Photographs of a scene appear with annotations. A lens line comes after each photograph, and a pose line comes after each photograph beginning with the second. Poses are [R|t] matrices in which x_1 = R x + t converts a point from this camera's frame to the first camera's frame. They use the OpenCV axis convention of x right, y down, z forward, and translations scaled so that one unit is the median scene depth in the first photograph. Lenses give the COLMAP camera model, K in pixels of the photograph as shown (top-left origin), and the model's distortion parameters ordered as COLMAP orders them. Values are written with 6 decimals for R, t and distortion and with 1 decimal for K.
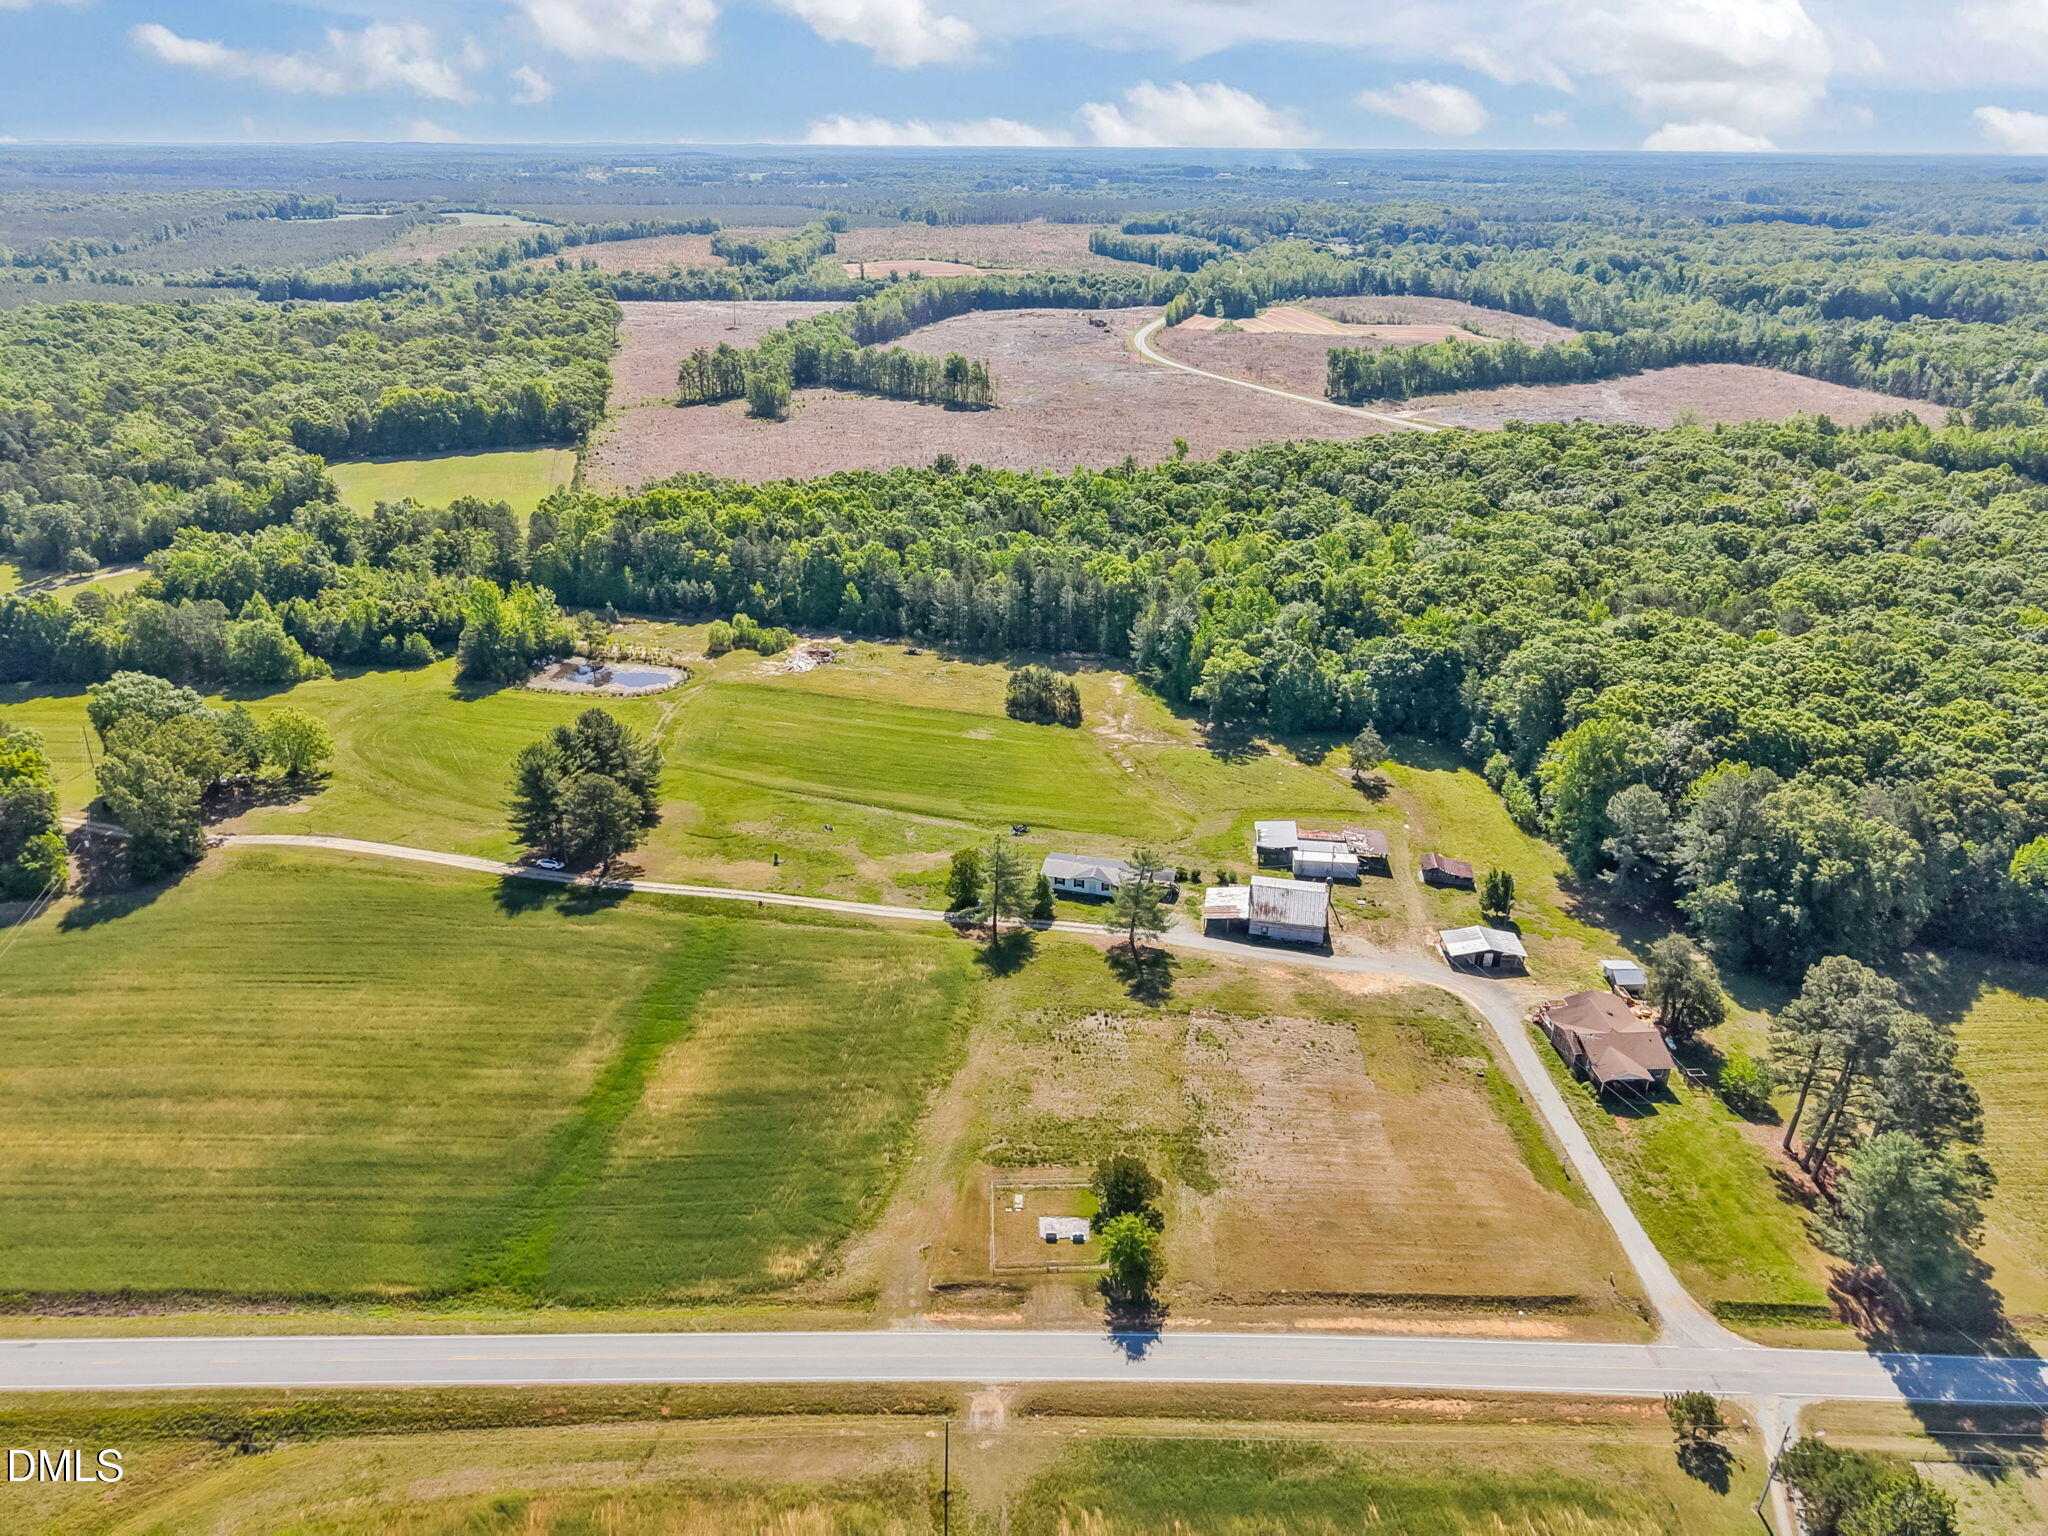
lens RADIAL K [[1368.8, 0, 1013.2], [0, 1368.8, 774.0], [0, 0, 1]] dist [0.023343, -0.024745]
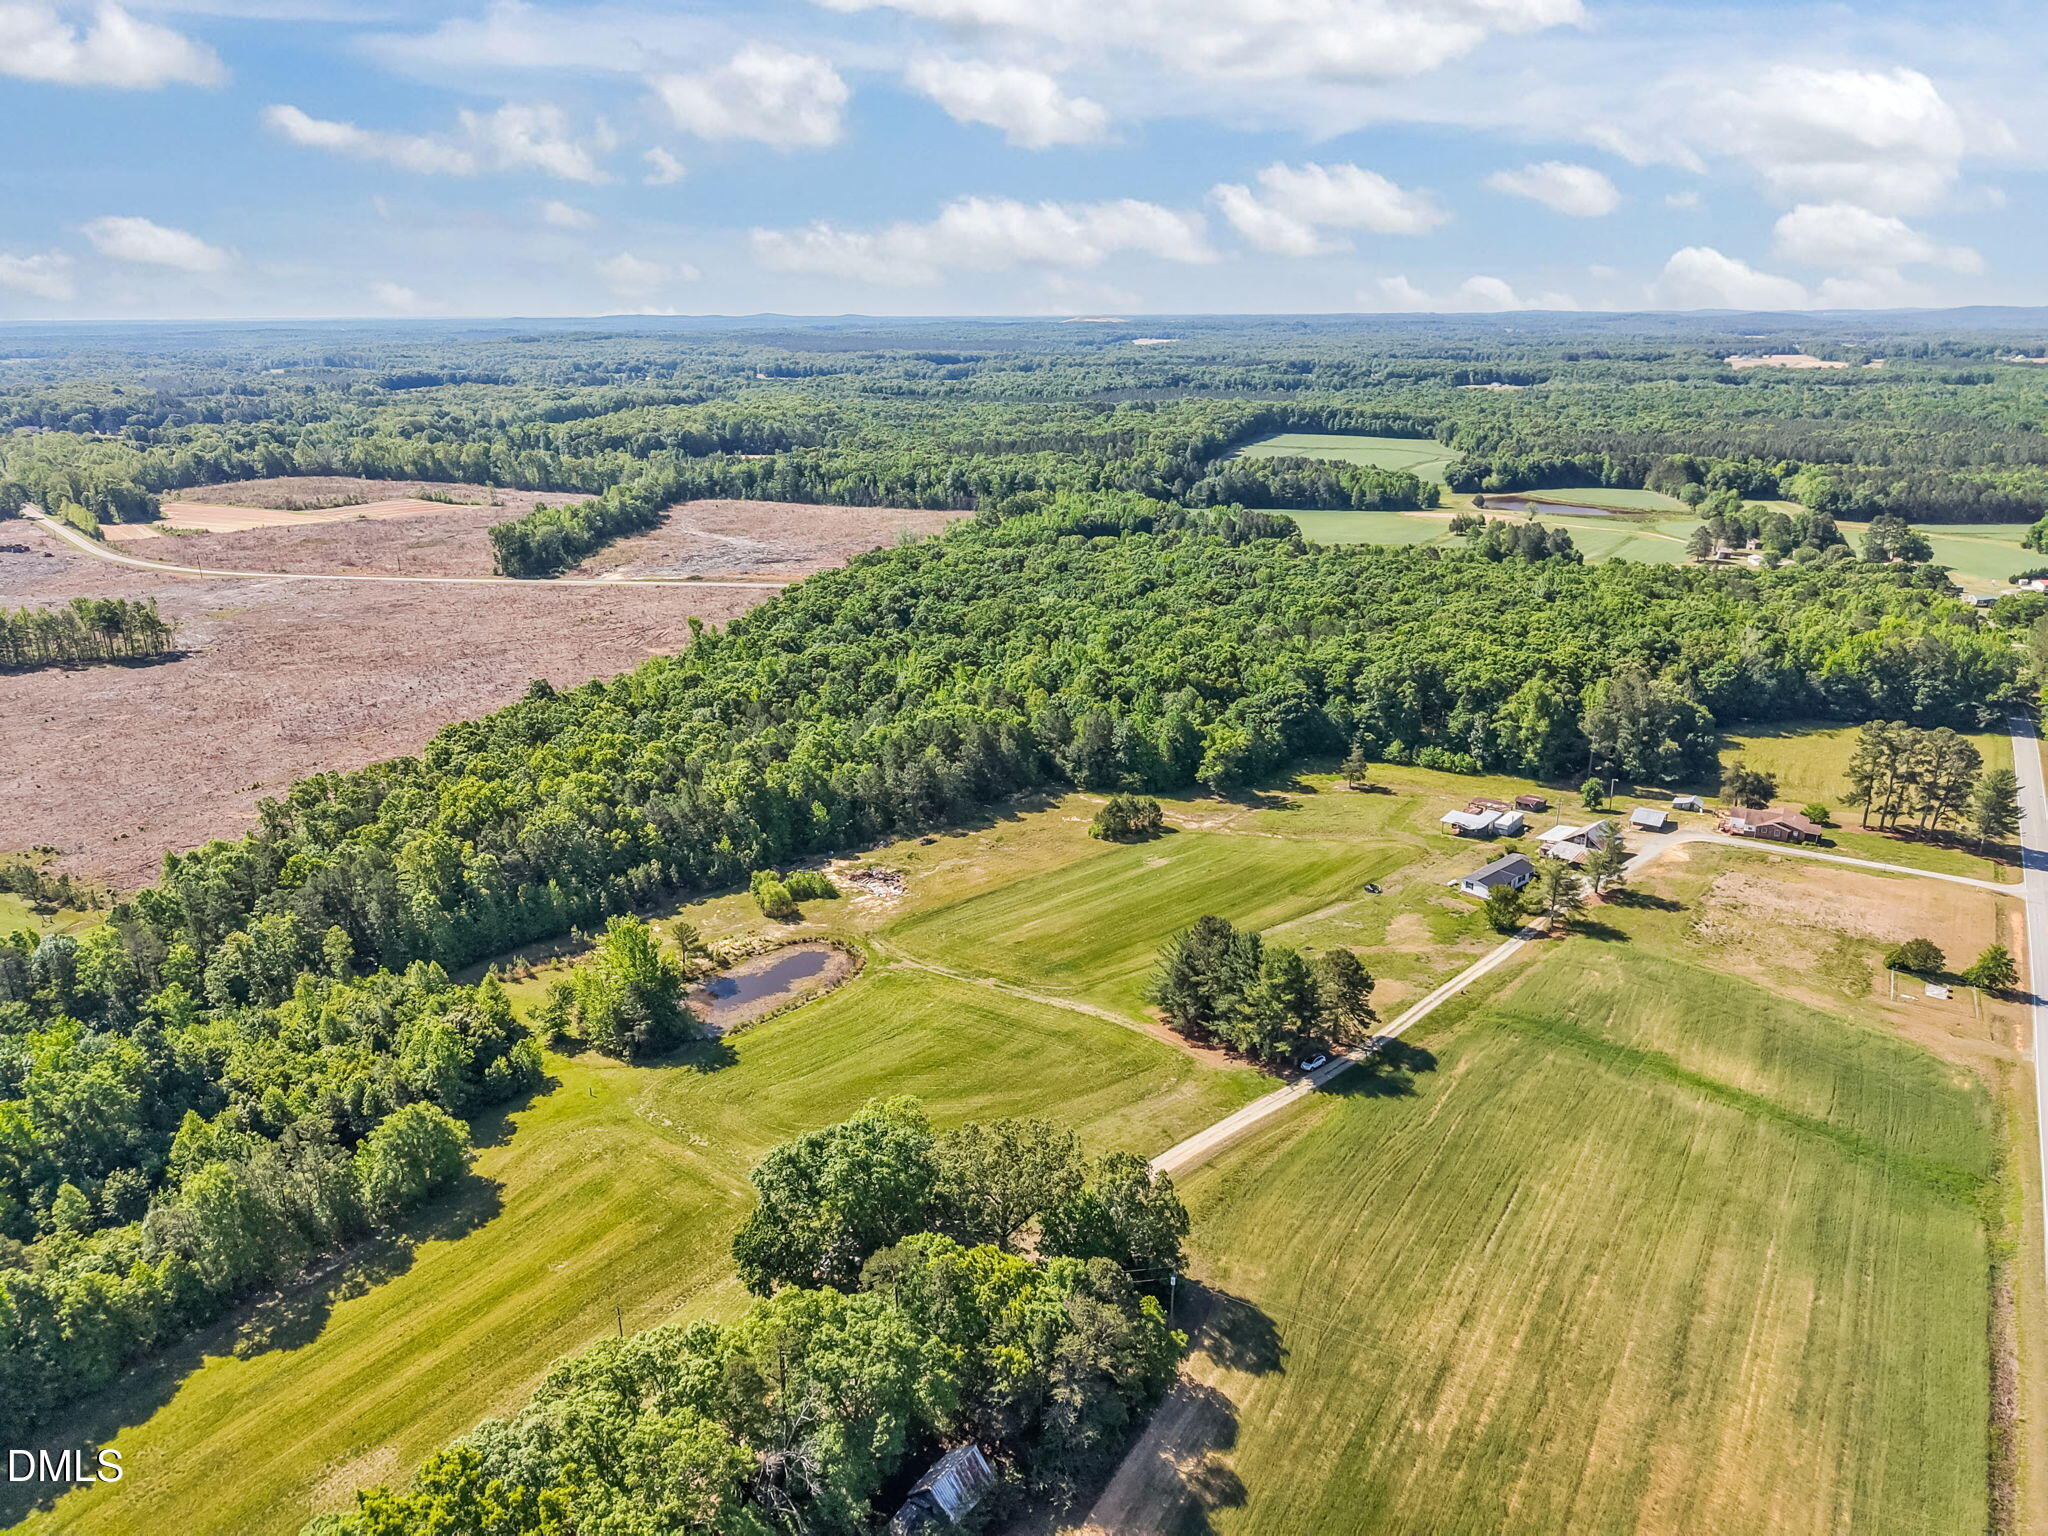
lens RADIAL K [[1368.8, 0, 1013.2], [0, 1368.8, 774.0], [0, 0, 1]] dist [0.023343, -0.024745]
pose [[0.548093, -0.277875, 0.788910, -1.017447], [0.359069, 0.930036, 0.078122, -0.242313], [-0.755423, 0.240455, 0.609523, 0.451995]]
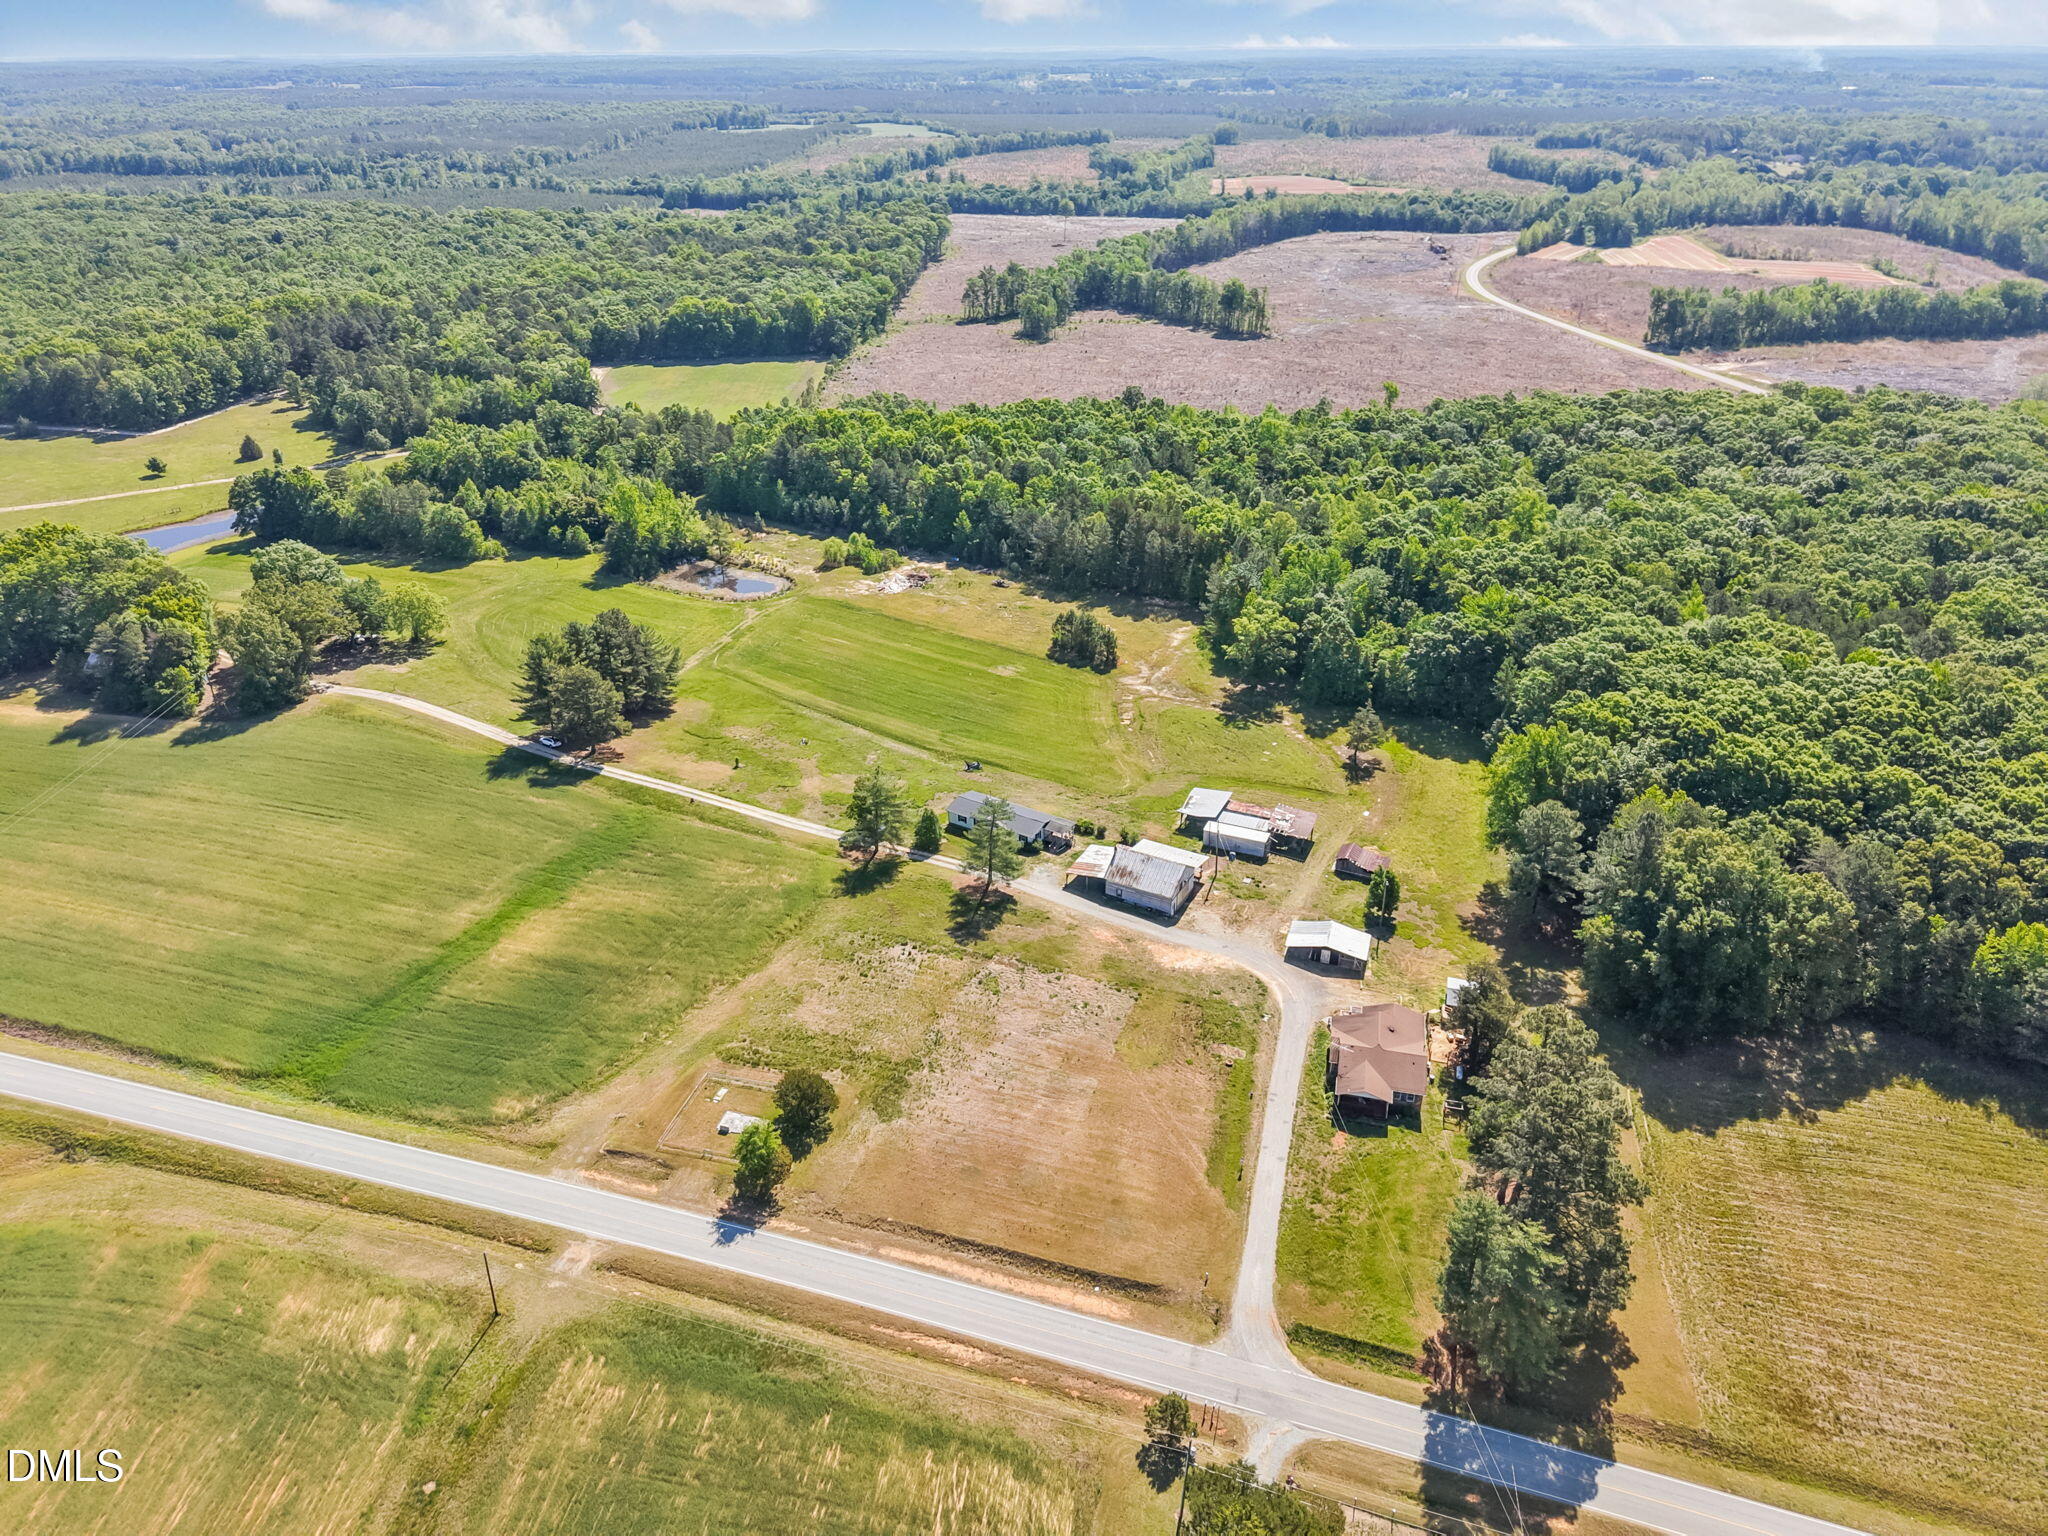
lens RADIAL K [[1372.0, 0, 1012.5], [0, 1372.0, 772.1], [0, 0, 1]] dist [0.020952, -0.022780]
pose [[0.955382, 0.128717, -0.265850, 0.290904], [-0.113829, 0.990979, 0.070738, -0.029171], [0.272557, -0.037320, 0.961416, 0.008421]]
